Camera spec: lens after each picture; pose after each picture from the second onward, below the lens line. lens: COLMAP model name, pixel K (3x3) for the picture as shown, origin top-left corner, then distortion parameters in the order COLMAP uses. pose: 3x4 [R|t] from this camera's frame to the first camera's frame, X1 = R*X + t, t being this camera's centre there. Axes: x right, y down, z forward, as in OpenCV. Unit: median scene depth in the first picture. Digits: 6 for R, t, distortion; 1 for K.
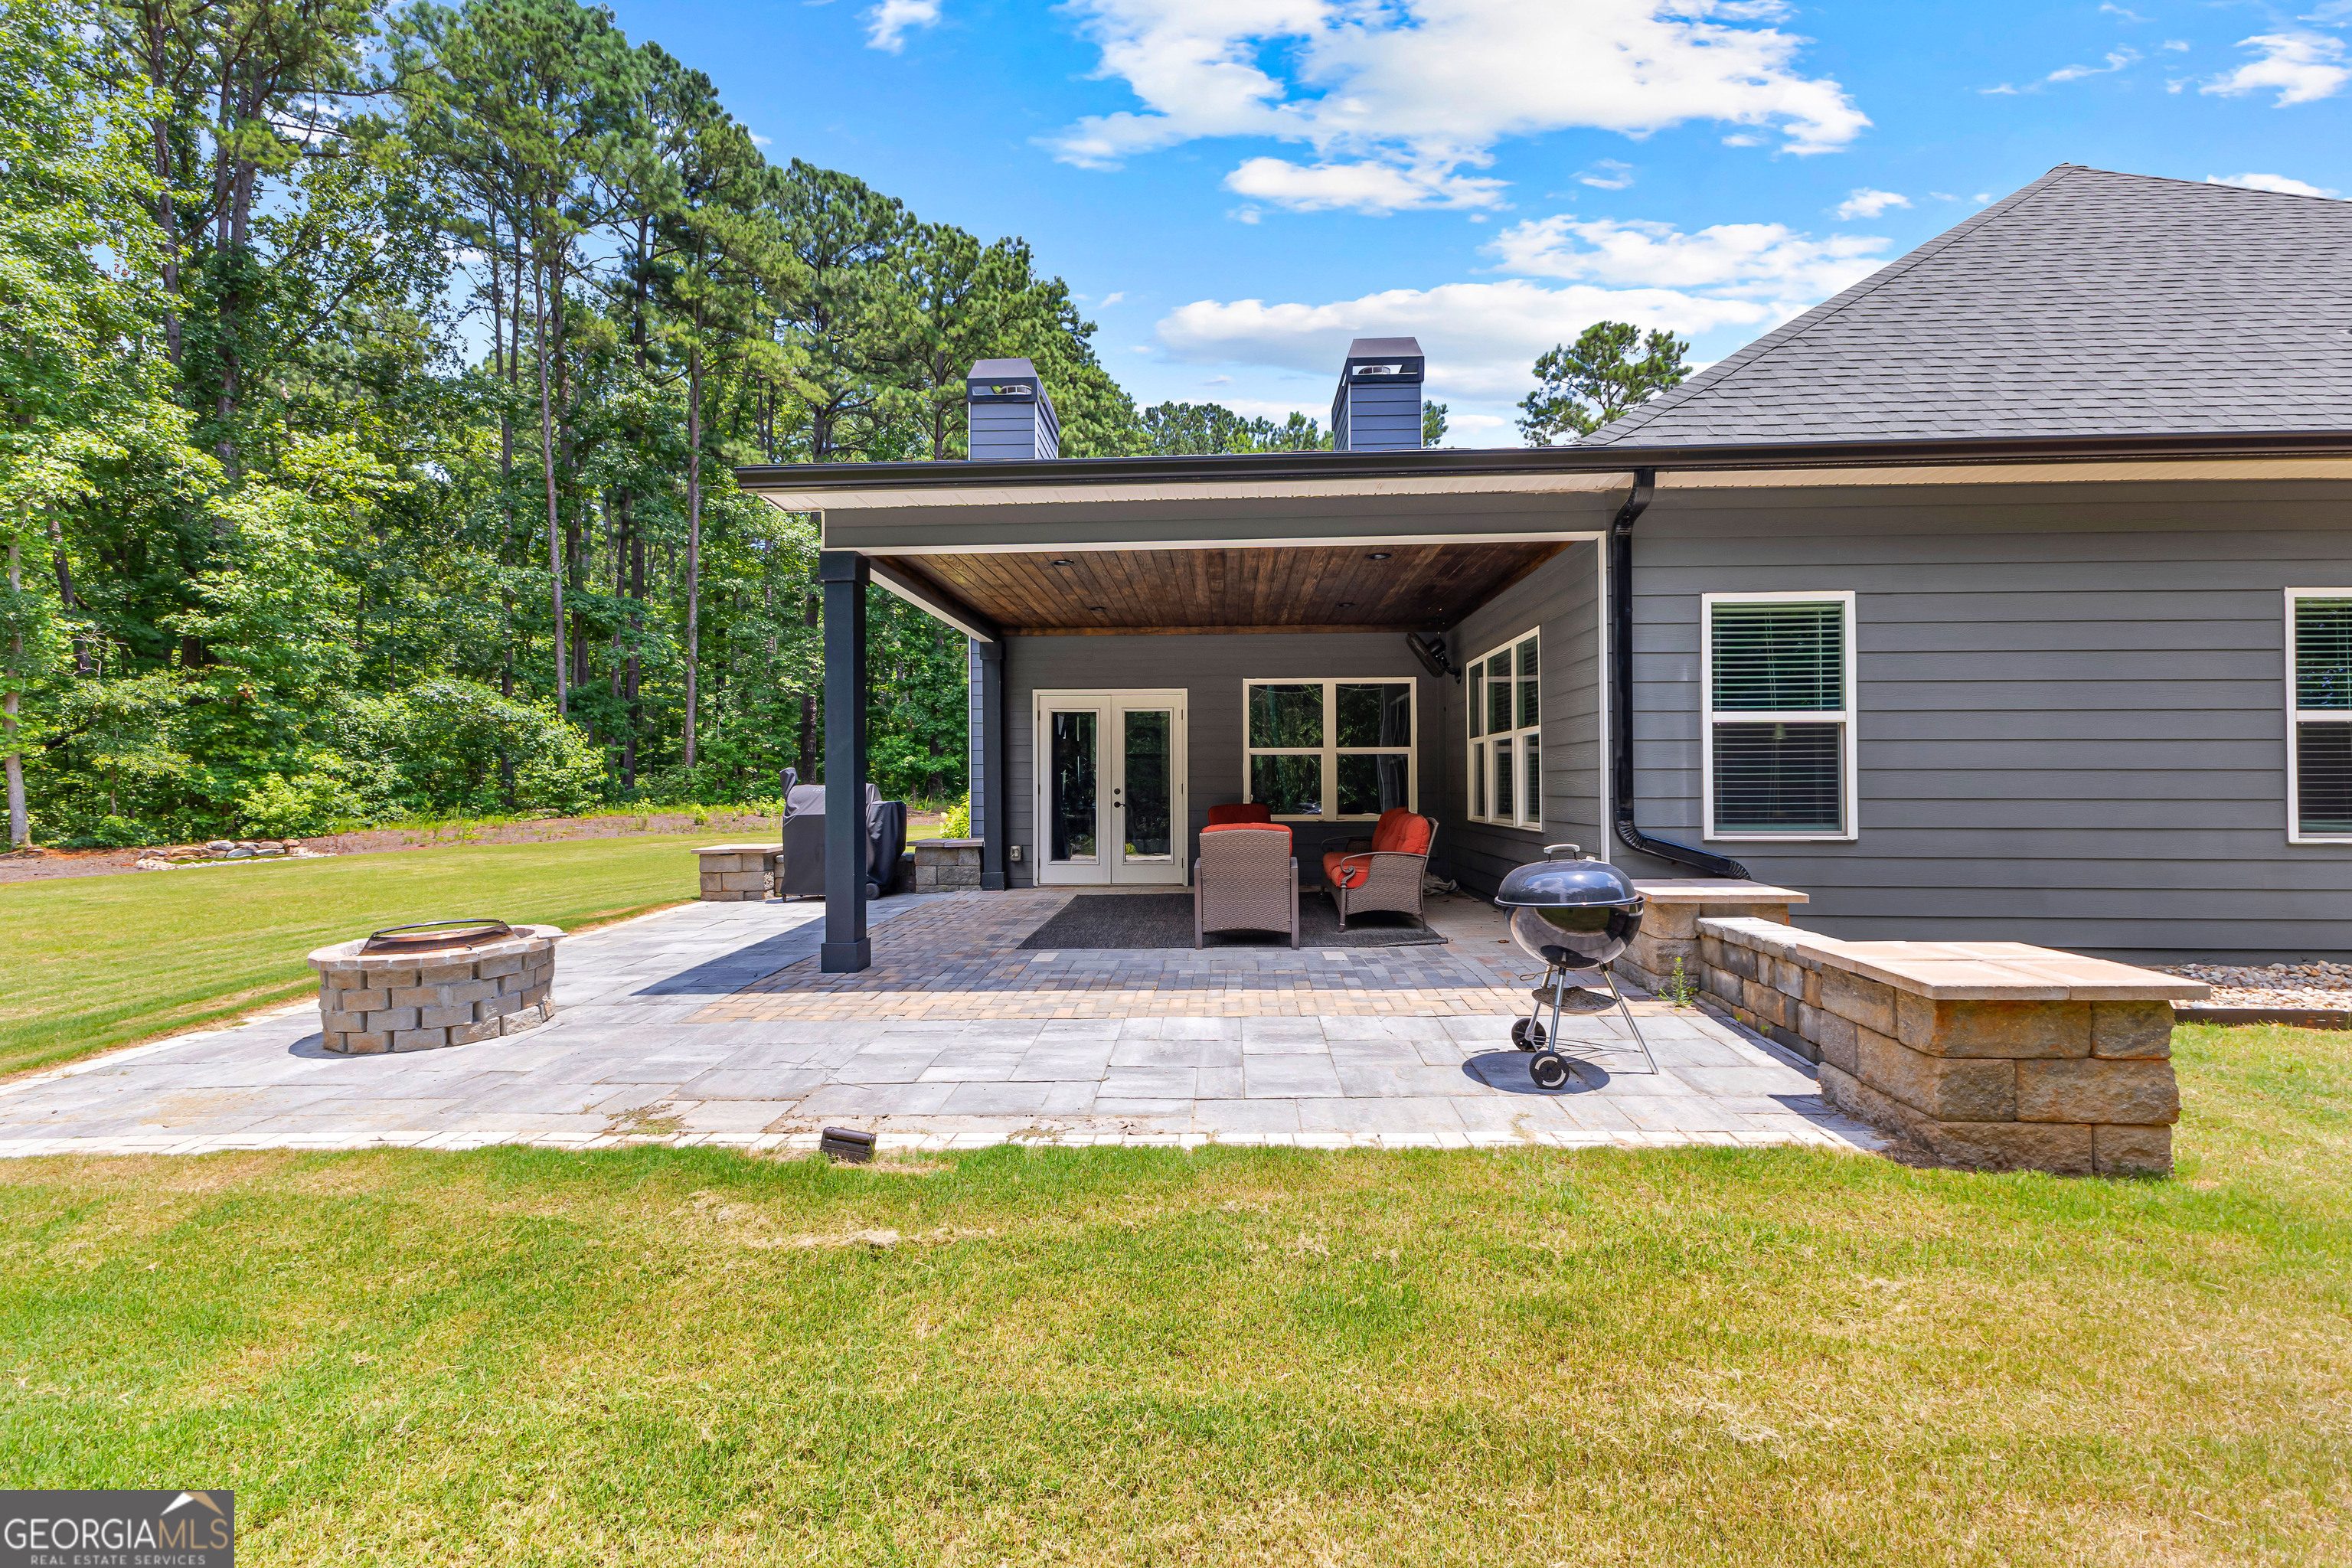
lens RADIAL K [[1020.5, 0, 1185.3], [0, 1020.5, 766.9], [0, 0, 1]] dist [0.009520, -0.000549]
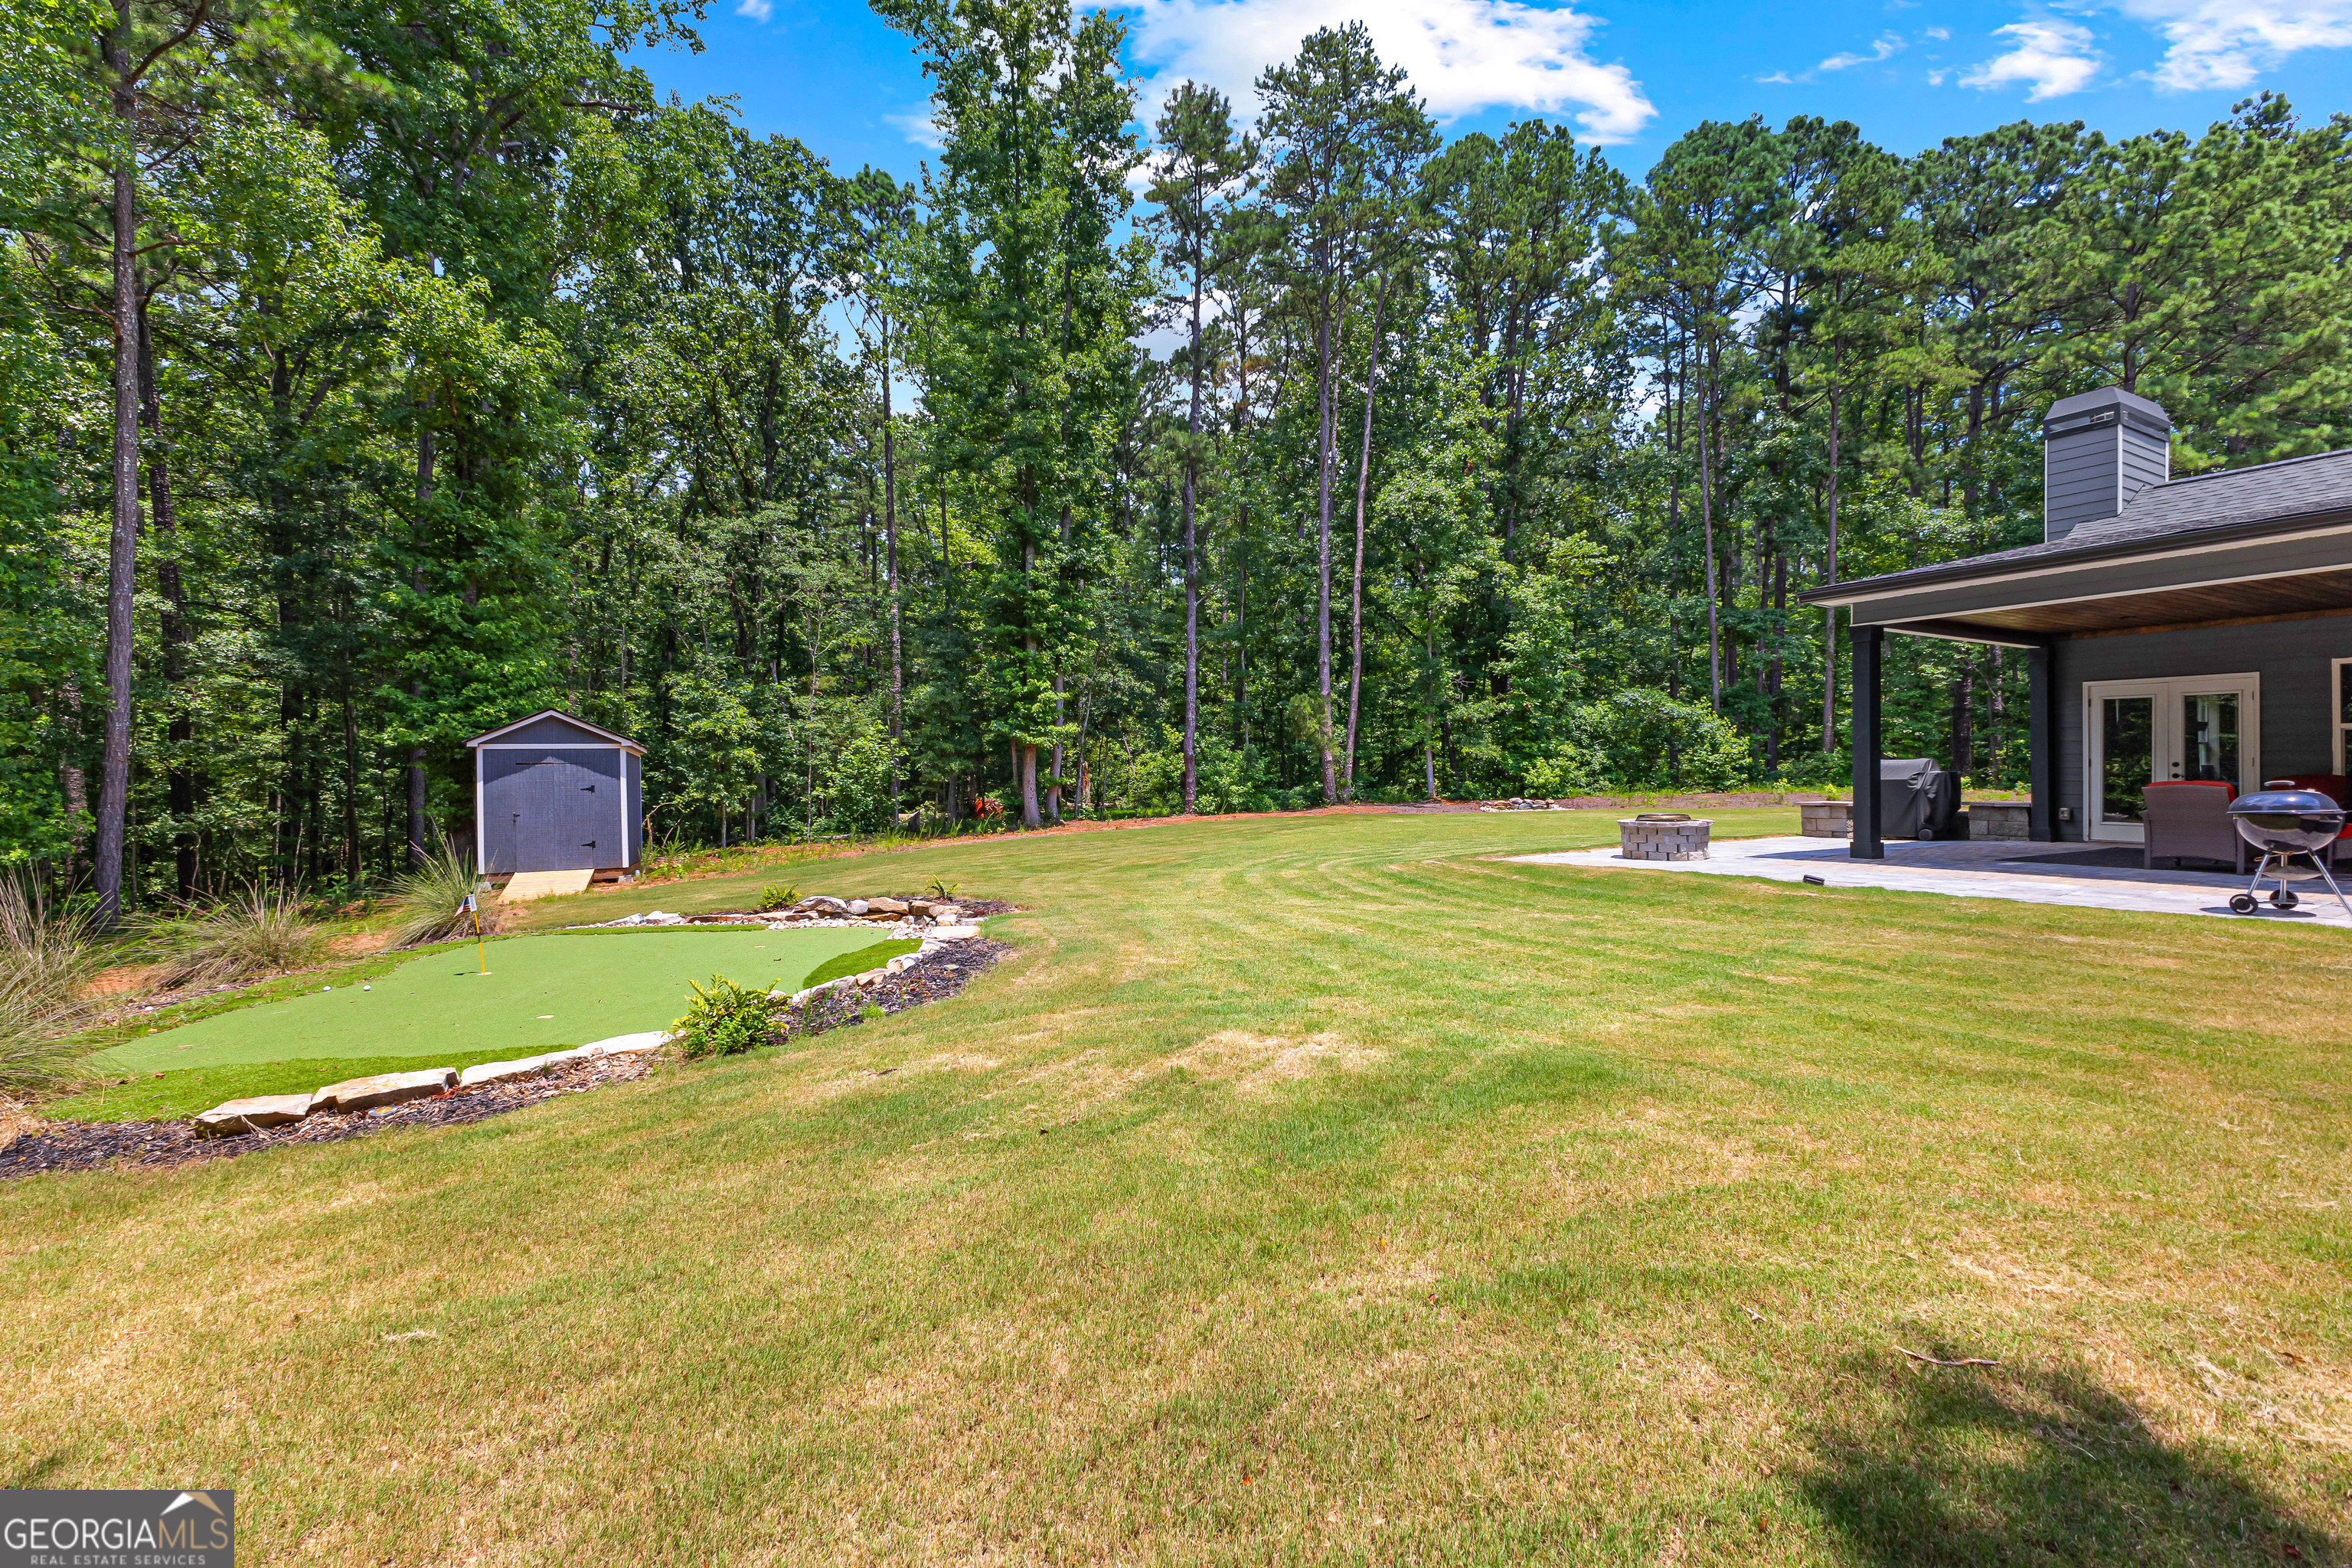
lens RADIAL K [[1020.5, 0, 1185.3], [0, 1020.5, 766.9], [0, 0, 1]] dist [0.009520, -0.000549]
pose [[0.518287, 0.004670, -0.855194, 0.139420], [0.004746, 0.999954, 0.008336, 0.004484], [0.855193, -0.008379, 0.518241, -0.226660]]
